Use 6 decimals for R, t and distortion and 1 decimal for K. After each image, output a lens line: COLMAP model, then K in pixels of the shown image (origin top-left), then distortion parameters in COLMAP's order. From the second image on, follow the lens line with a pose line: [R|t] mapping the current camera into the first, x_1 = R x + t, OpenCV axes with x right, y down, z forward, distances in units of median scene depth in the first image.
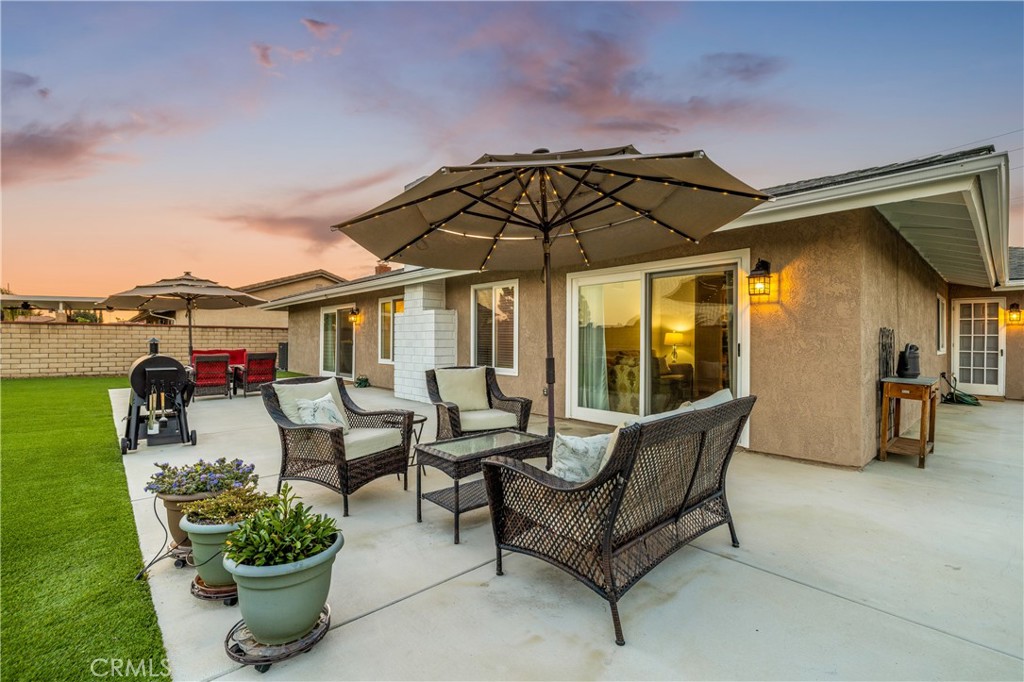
lens RADIAL K [[427.1, 0, 508.6], [0, 427.1, 339.9], [0, 0, 1]] dist [-0.000733, -0.000491]
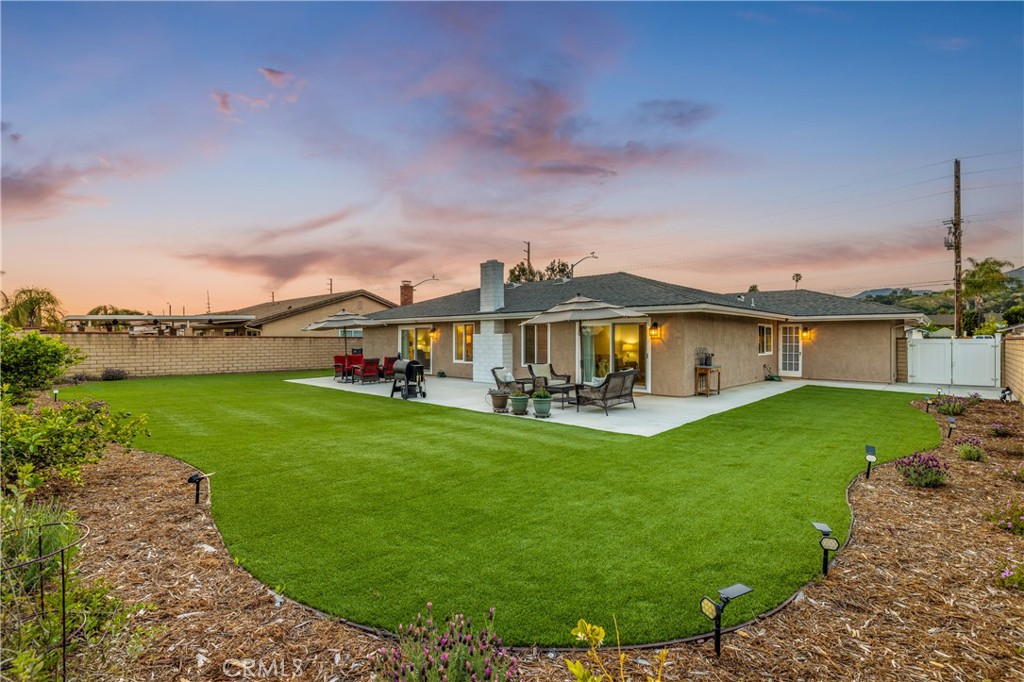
lens RADIAL K [[427.1, 0, 508.6], [0, 427.1, 339.9], [0, 0, 1]] dist [-0.000733, -0.000491]
pose [[0.997486, -0.005476, 0.070651, -0.253044], [0.005214, 0.999979, 0.003897, -0.046461], [-0.070671, -0.003519, 0.997493, -0.799429]]
